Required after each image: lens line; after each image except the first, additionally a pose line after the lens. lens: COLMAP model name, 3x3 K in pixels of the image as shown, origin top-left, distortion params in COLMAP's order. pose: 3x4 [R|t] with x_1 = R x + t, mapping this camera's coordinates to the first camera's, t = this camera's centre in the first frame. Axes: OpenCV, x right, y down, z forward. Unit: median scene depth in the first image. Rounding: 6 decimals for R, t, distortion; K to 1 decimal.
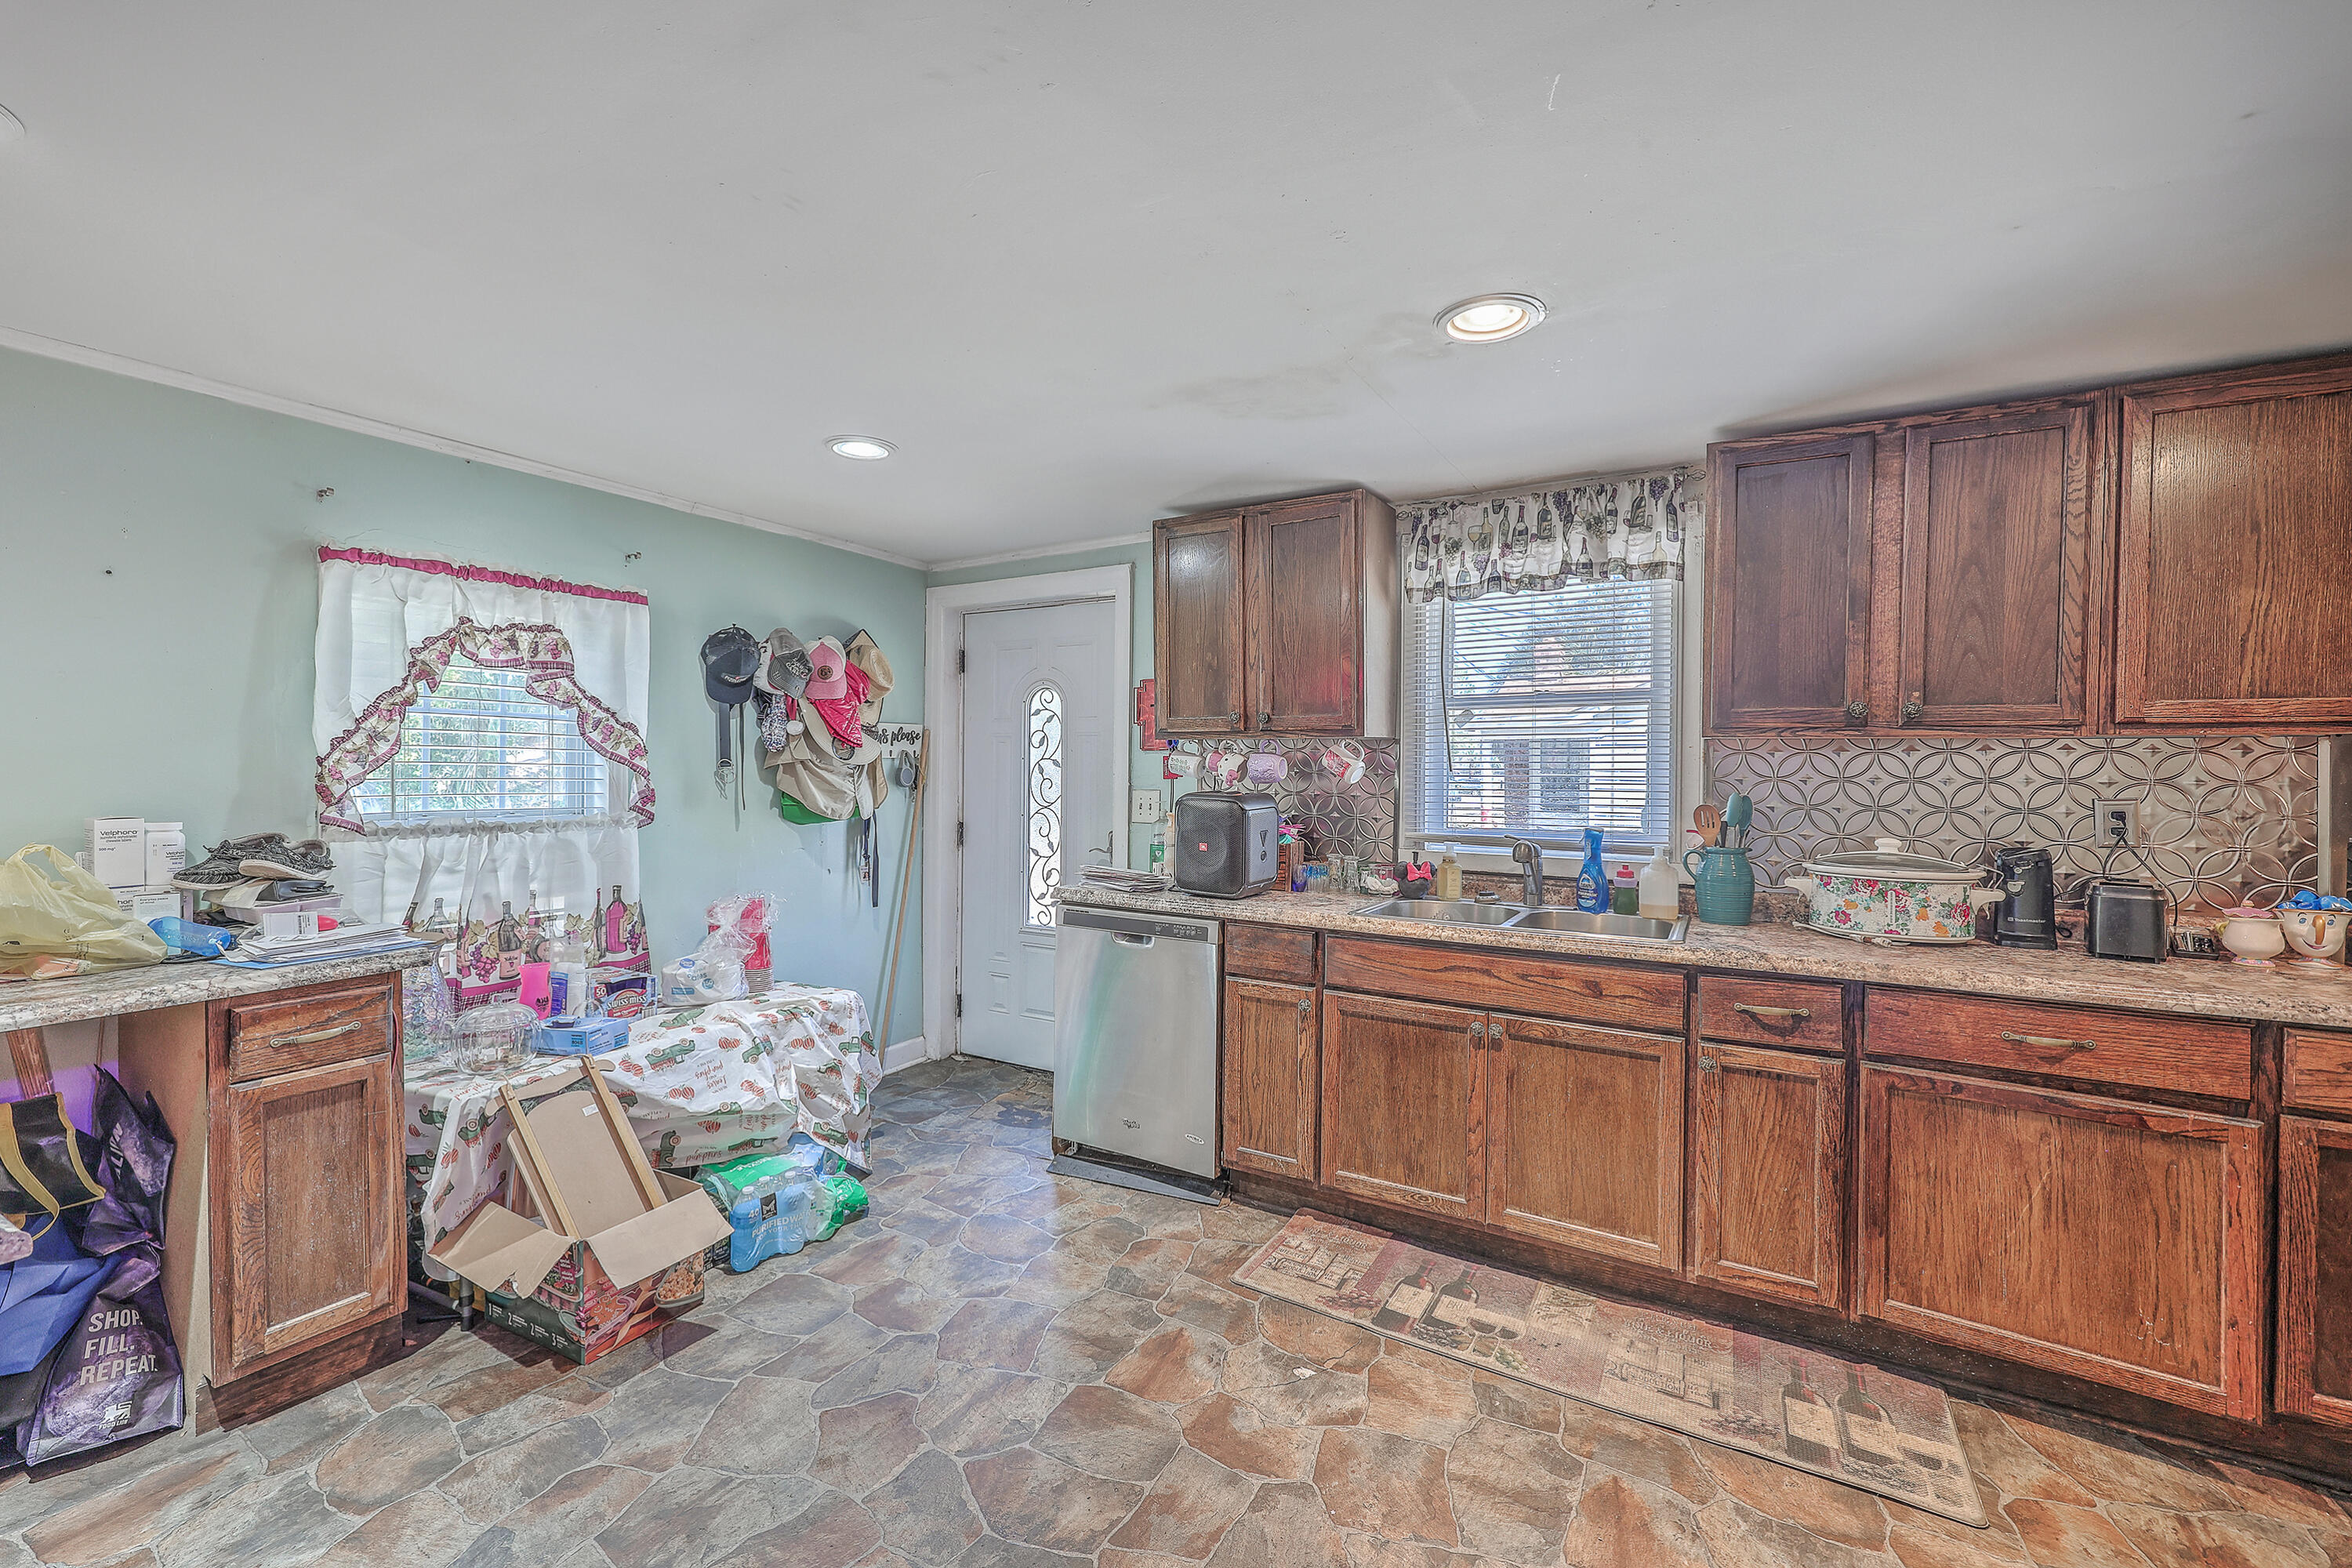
lens RADIAL K [[943.9, 0, 1176.0], [0, 943.9, 784.0], [0, 0, 1]] dist [-0.000011, -0.000101]
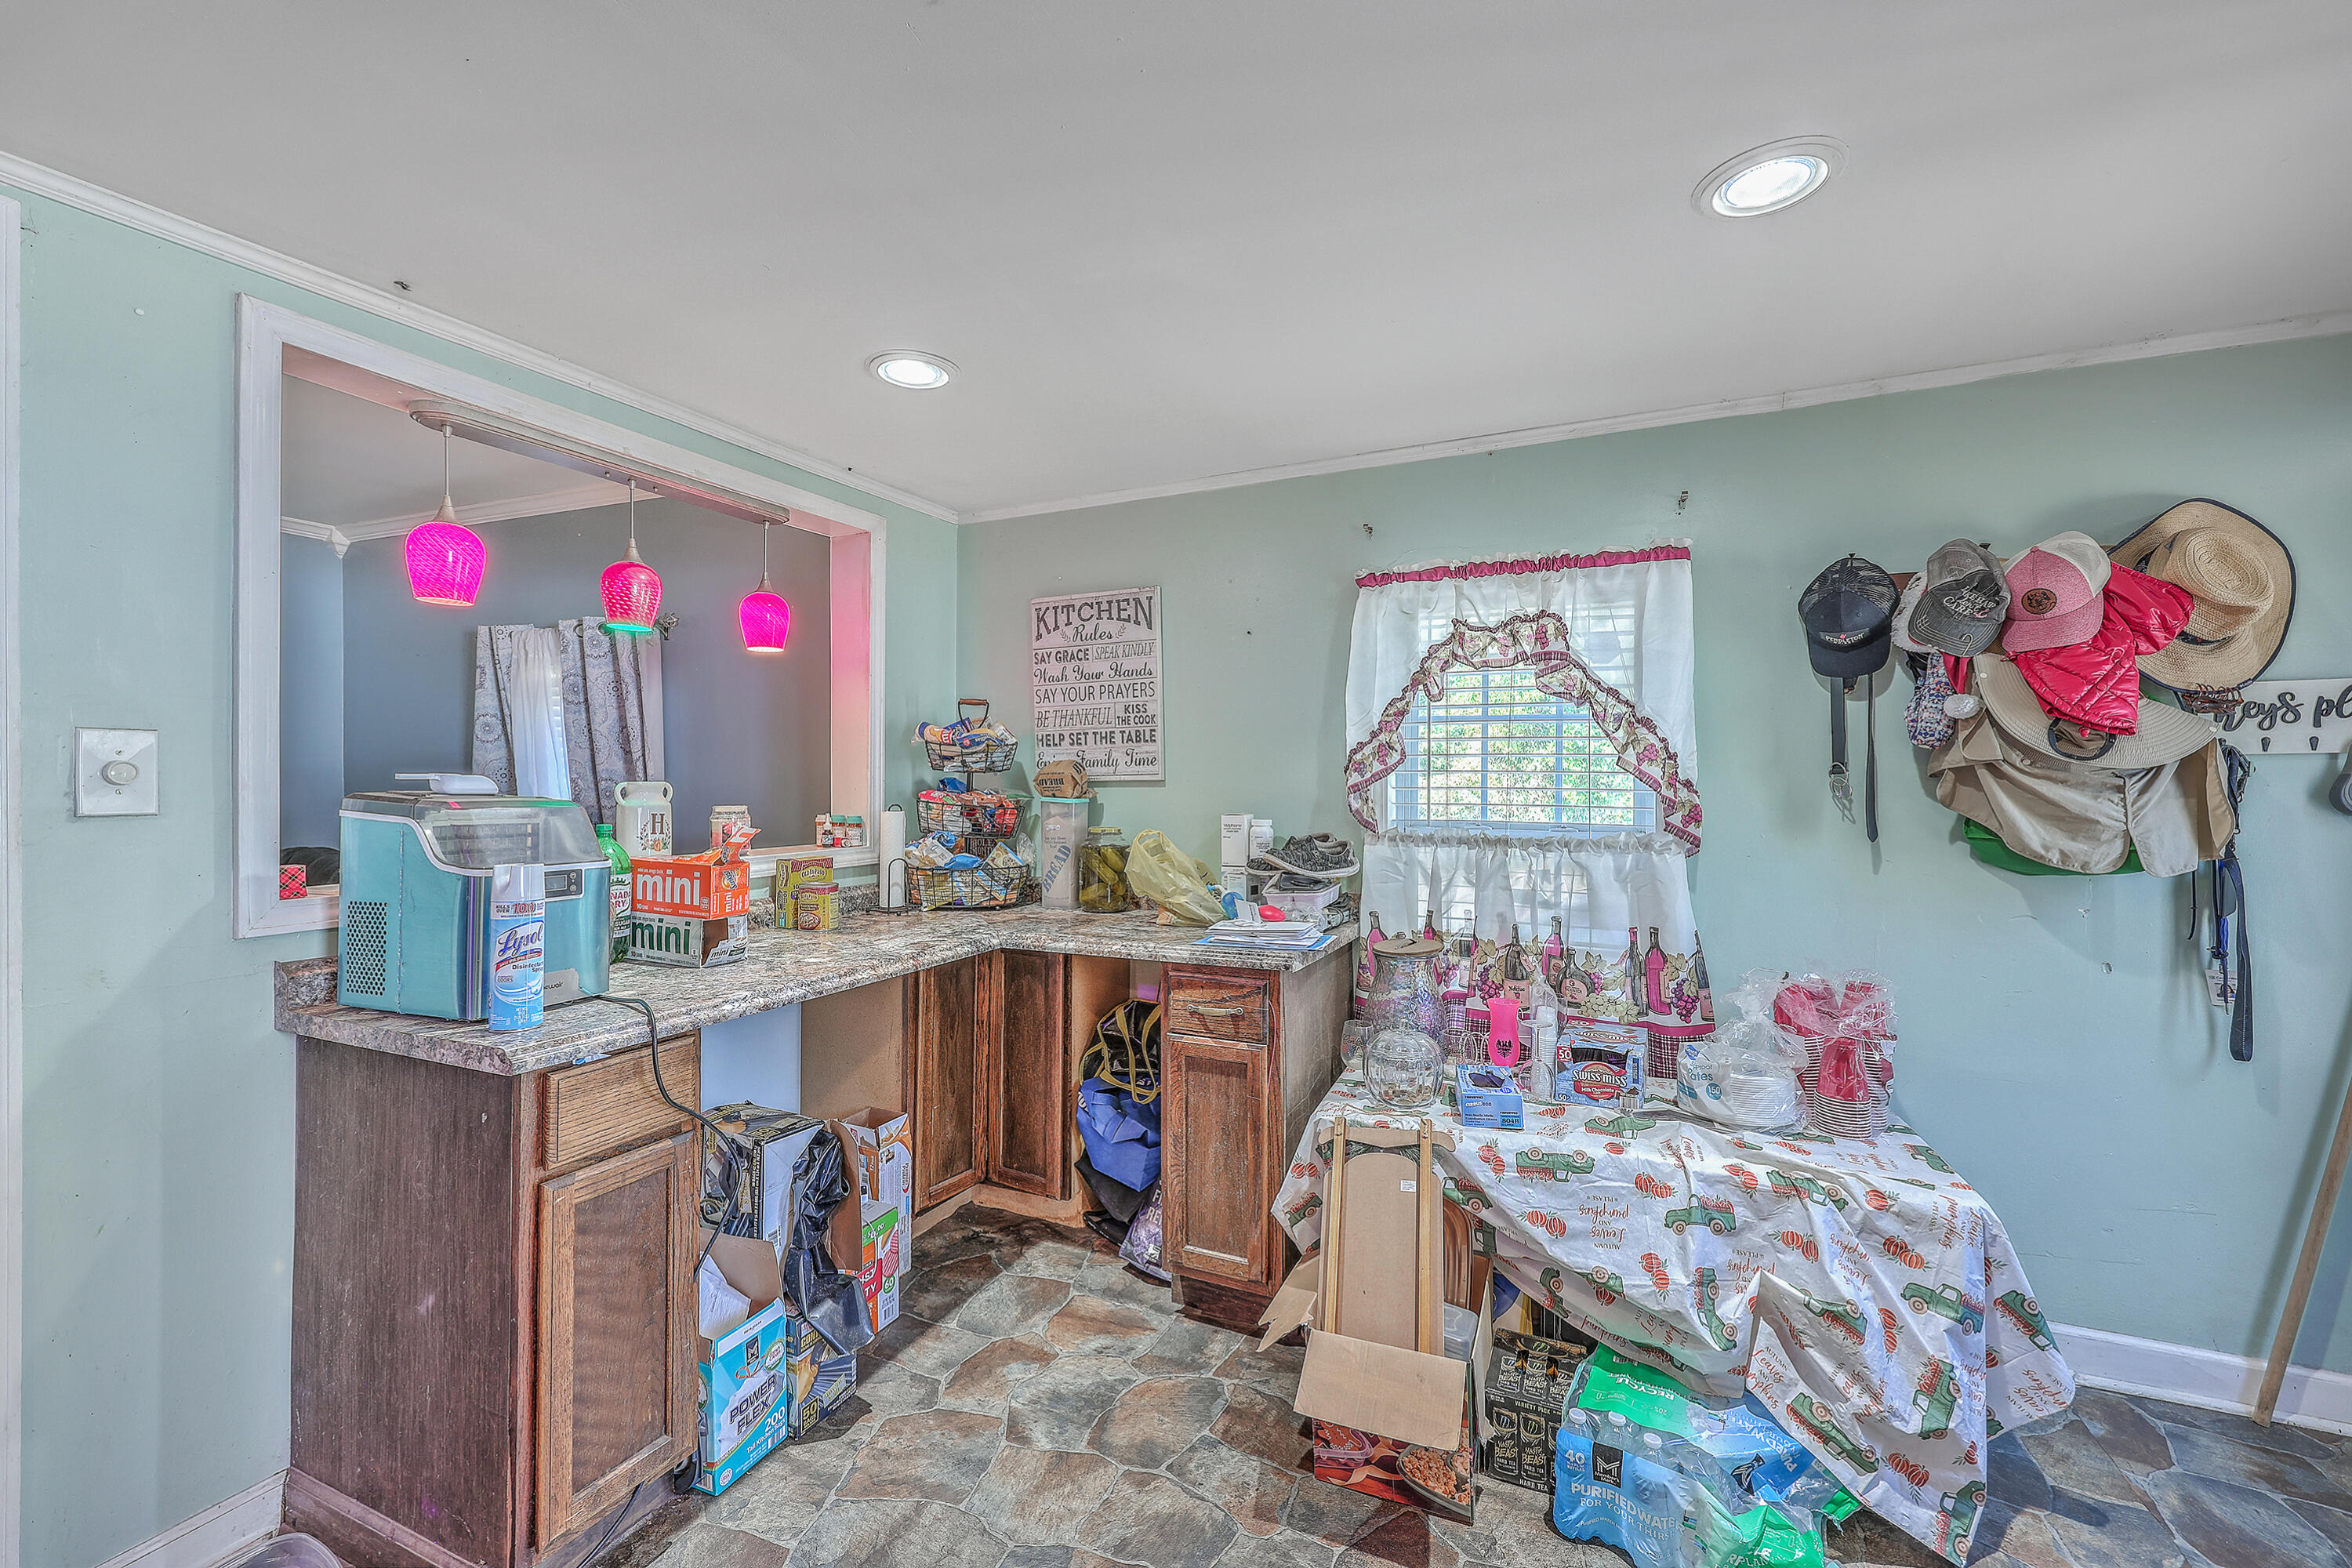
lens RADIAL K [[957.6, 0, 1225.6], [0, 957.6, 773.5], [0, 0, 1]] dist [-0.001030, -0.000085]
pose [[0.103088, -0.004775, -0.994661, 0.170679], [-0.014474, 0.999875, -0.006300, -0.009947], [0.994567, 0.015046, 0.103006, 0.614589]]
